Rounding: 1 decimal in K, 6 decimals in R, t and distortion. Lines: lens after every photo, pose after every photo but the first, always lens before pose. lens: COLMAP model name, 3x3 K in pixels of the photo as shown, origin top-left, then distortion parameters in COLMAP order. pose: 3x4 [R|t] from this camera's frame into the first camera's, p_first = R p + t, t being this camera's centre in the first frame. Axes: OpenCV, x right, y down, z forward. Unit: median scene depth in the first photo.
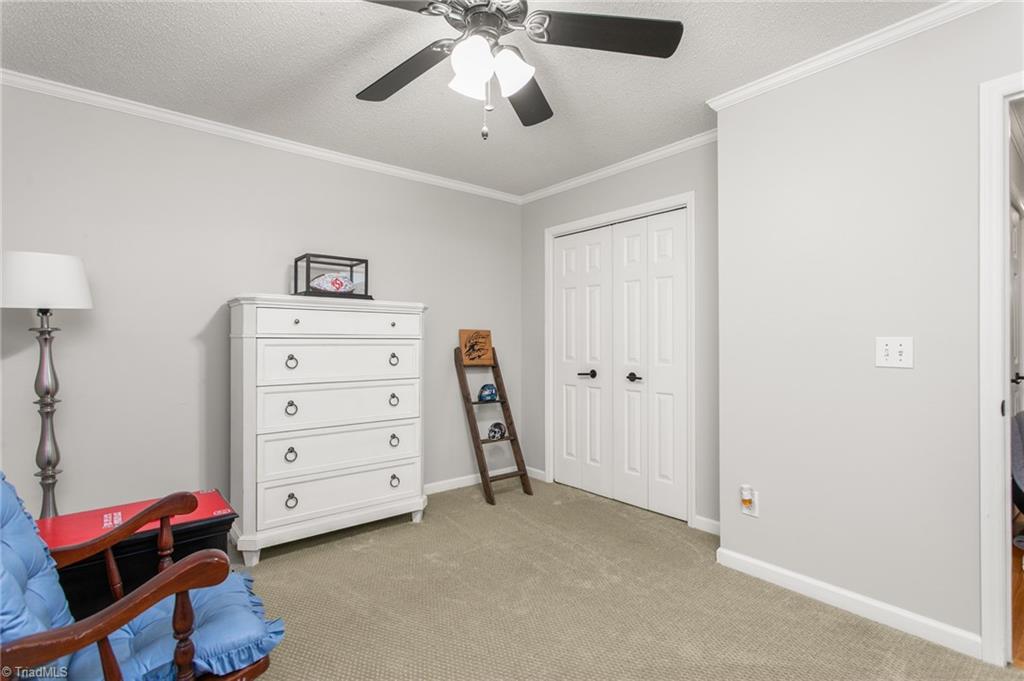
lens RADIAL K [[489.0, 0, 512.0], [0, 489.0, 340.5], [0, 0, 1]] dist [0.001364, 0.000310]
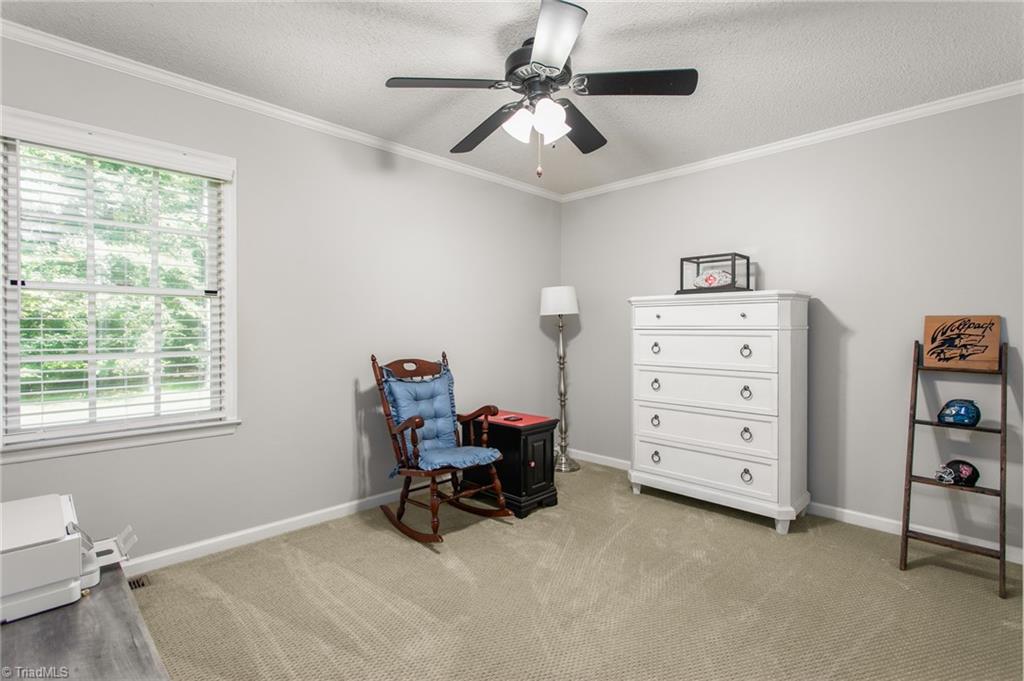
lens RADIAL K [[488.5, 0, 515.6], [0, 488.5, 336.4], [0, 0, 1]] dist [0.000230, -0.000307]
pose [[0.105606, 0.014978, -0.994295, 0.671540], [-0.000038, 0.999887, 0.015058, -0.004850], [0.994408, -0.001553, 0.105595, 0.434278]]
